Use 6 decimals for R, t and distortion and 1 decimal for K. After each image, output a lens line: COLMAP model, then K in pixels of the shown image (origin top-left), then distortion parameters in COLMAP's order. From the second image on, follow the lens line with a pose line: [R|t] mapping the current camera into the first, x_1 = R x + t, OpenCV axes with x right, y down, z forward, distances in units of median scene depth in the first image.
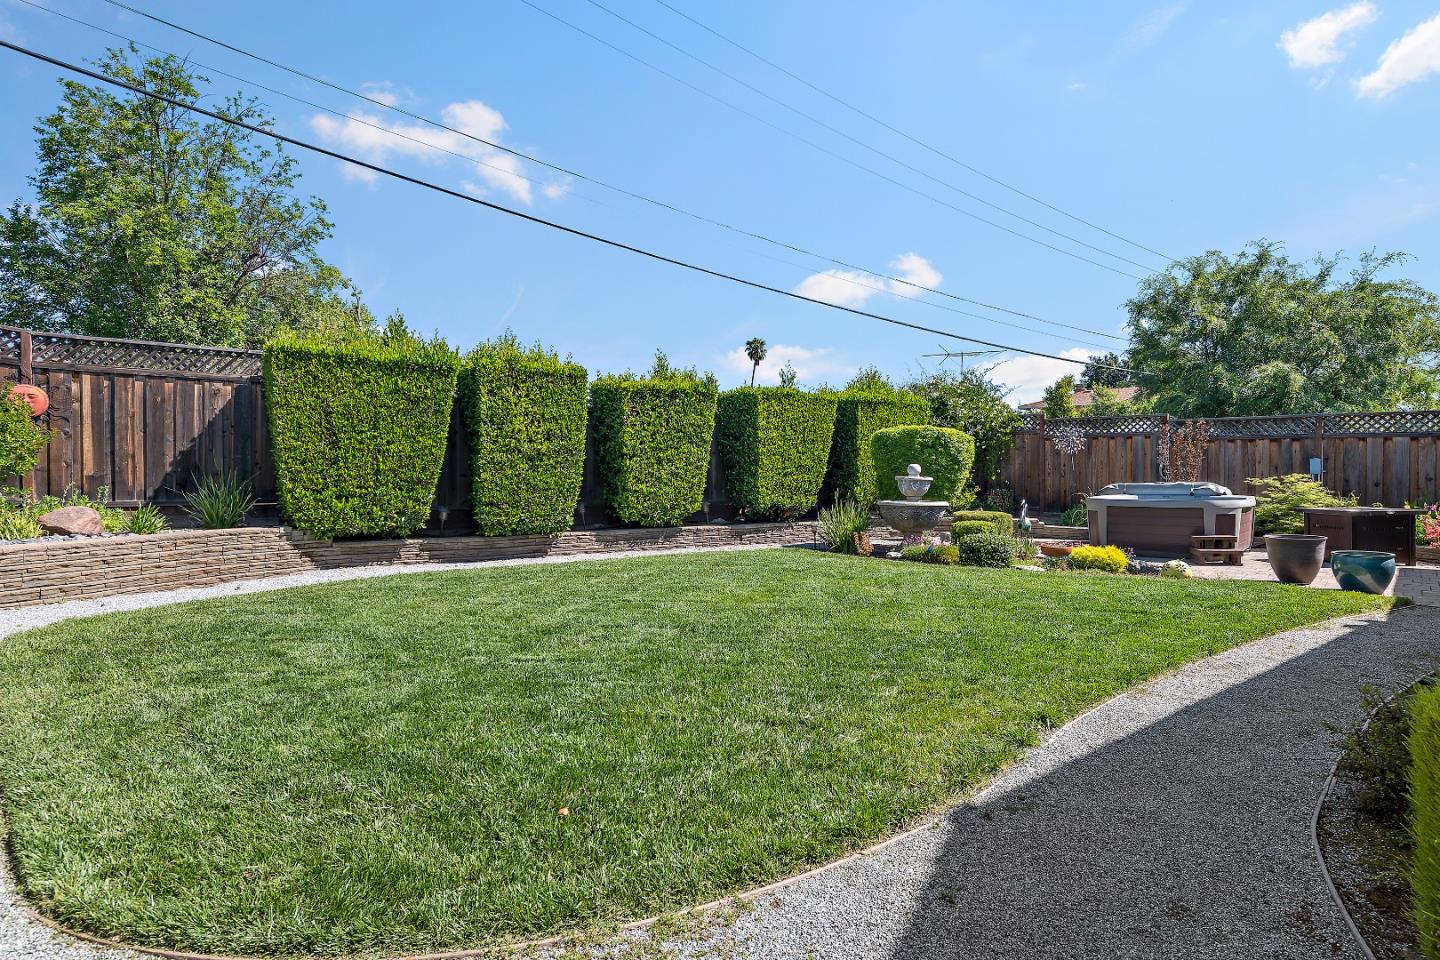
lens RADIAL K [[794.6, 0, 723.5], [0, 794.6, 479.1], [0, 0, 1]] dist [0.001149, 0.000732]
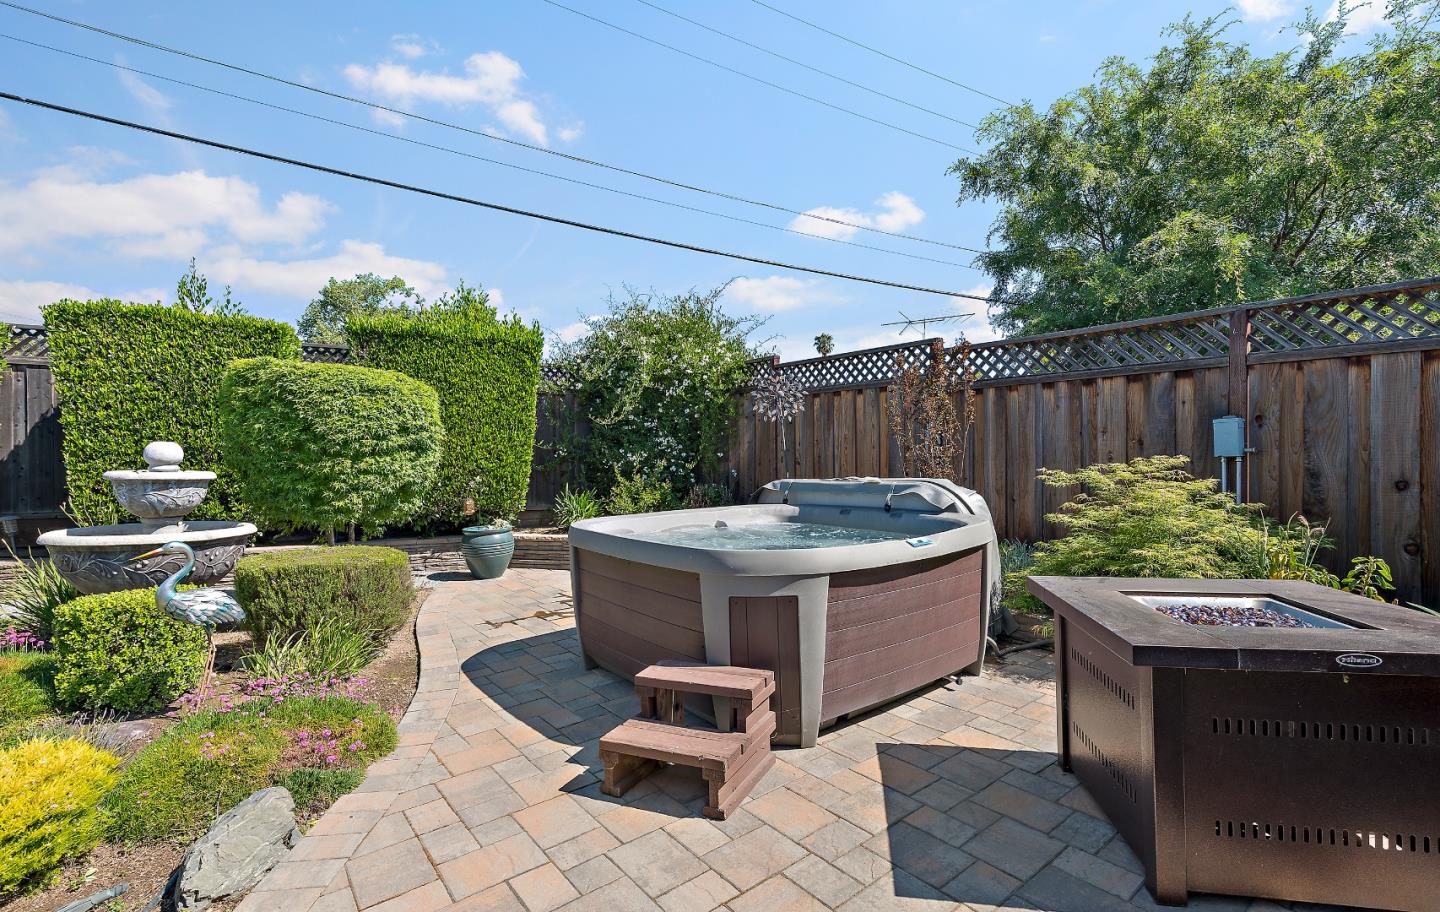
lens RADIAL K [[666.8, 0, 716.2], [0, 666.8, 461.5], [0, 0, 1]] dist [-0.000050, -0.000210]
pose [[0.983931, -0.005869, -0.178452, 0.539205], [0.005794, 0.999983, -0.000943, -0.005236], [0.178455, -0.000106, 0.983948, 0.613332]]
